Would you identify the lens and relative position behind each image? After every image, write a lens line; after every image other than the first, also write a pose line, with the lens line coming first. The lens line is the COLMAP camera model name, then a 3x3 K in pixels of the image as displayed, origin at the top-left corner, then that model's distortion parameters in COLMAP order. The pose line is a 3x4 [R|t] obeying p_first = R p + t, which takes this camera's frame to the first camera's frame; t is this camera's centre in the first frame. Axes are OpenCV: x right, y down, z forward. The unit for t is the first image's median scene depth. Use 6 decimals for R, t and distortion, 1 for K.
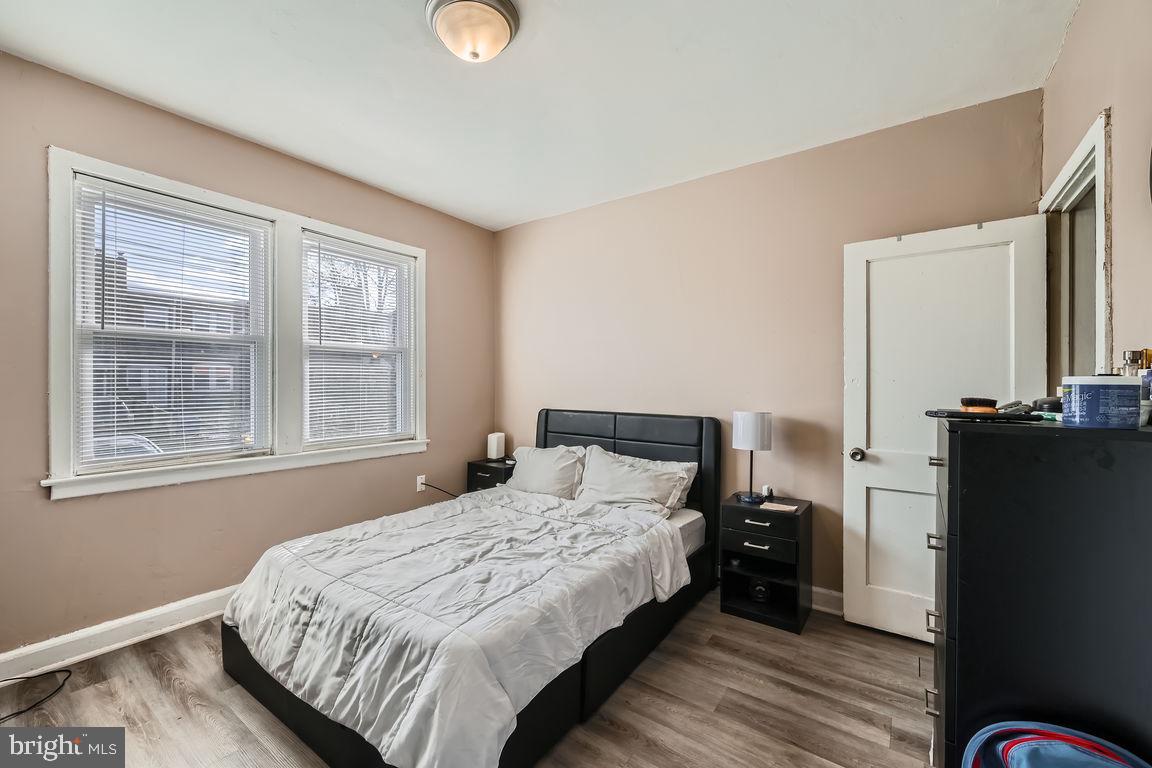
lens RADIAL K [[460.0, 0, 576.0], [0, 460.0, 384.0], [0, 0, 1]] dist [-0.001150, -0.000380]
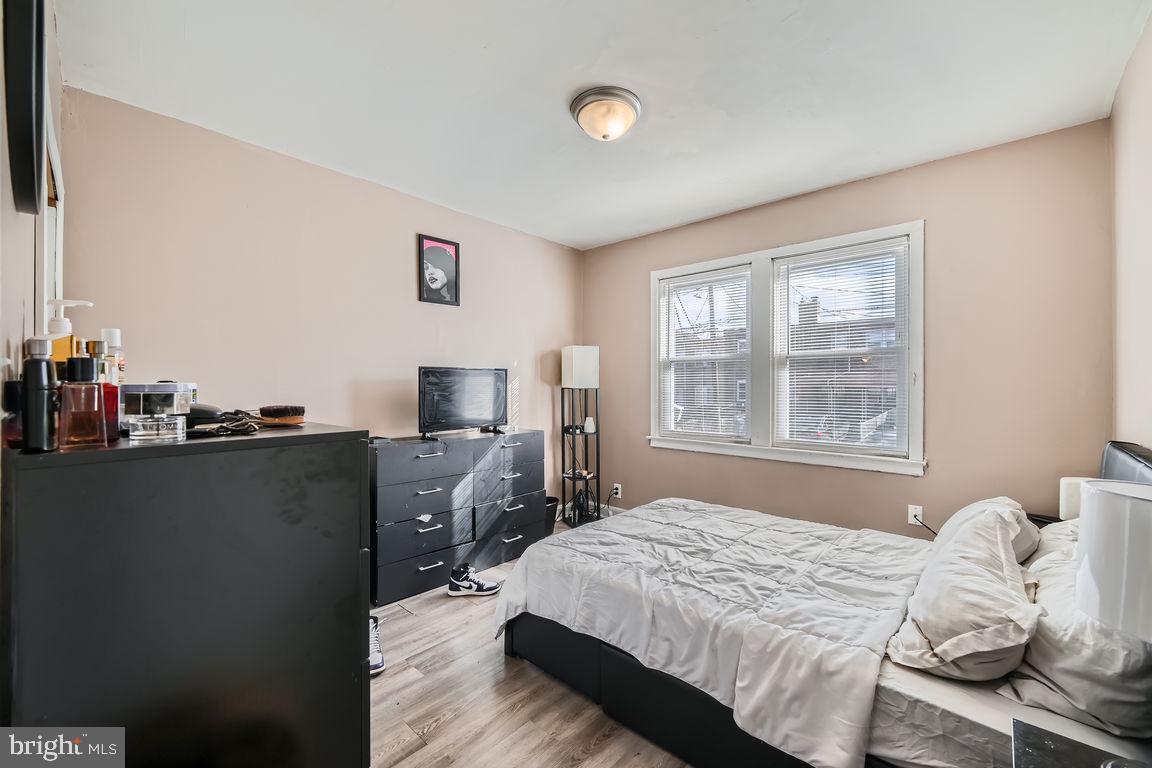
lens RADIAL K [[460.0, 0, 576.0], [0, 460.0, 384.0], [0, 0, 1]] dist [-0.001150, -0.000380]
pose [[-0.102920, -0.010028, -0.994639, 0.874457], [-0.004016, 0.999945, -0.009665, -0.000555], [0.994682, 0.003000, -0.102954, 0.850956]]
